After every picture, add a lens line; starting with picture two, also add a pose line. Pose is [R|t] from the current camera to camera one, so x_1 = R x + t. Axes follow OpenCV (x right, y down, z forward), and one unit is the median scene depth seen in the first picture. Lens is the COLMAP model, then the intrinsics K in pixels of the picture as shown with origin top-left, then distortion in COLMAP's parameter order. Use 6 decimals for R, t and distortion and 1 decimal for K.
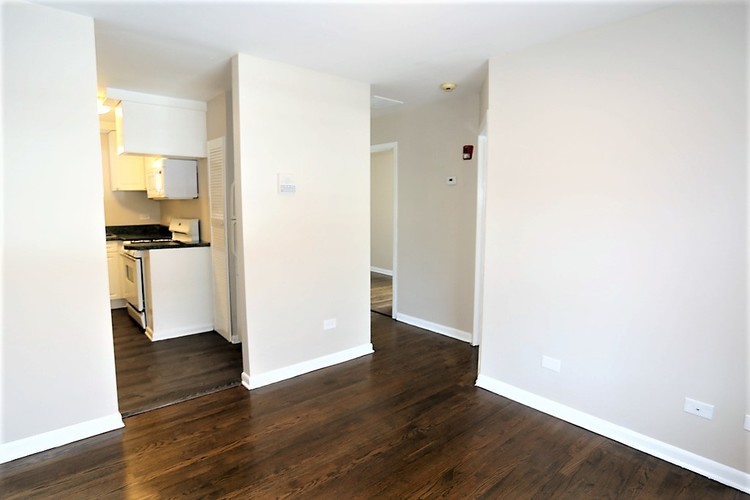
lens RADIAL K [[401.4, 0, 375.0], [0, 401.4, 250.0], [0, 0, 1]] dist [-0.045464, 0.000694]
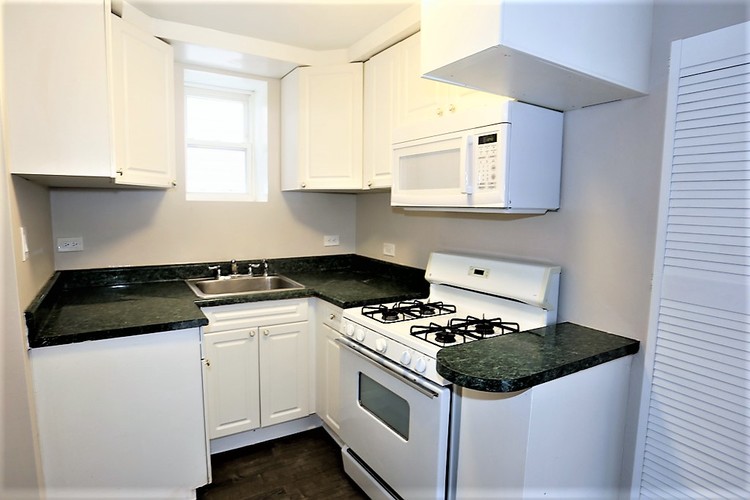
lens RADIAL K [[401.4, 0, 375.0], [0, 401.4, 250.0], [0, 0, 1]] dist [-0.045464, 0.000694]
pose [[0.989291, 0.020933, -0.144449, -0.506581], [-0.022975, 0.999658, -0.012481, -0.074757], [0.144138, 0.015666, 0.989434, 0.538453]]
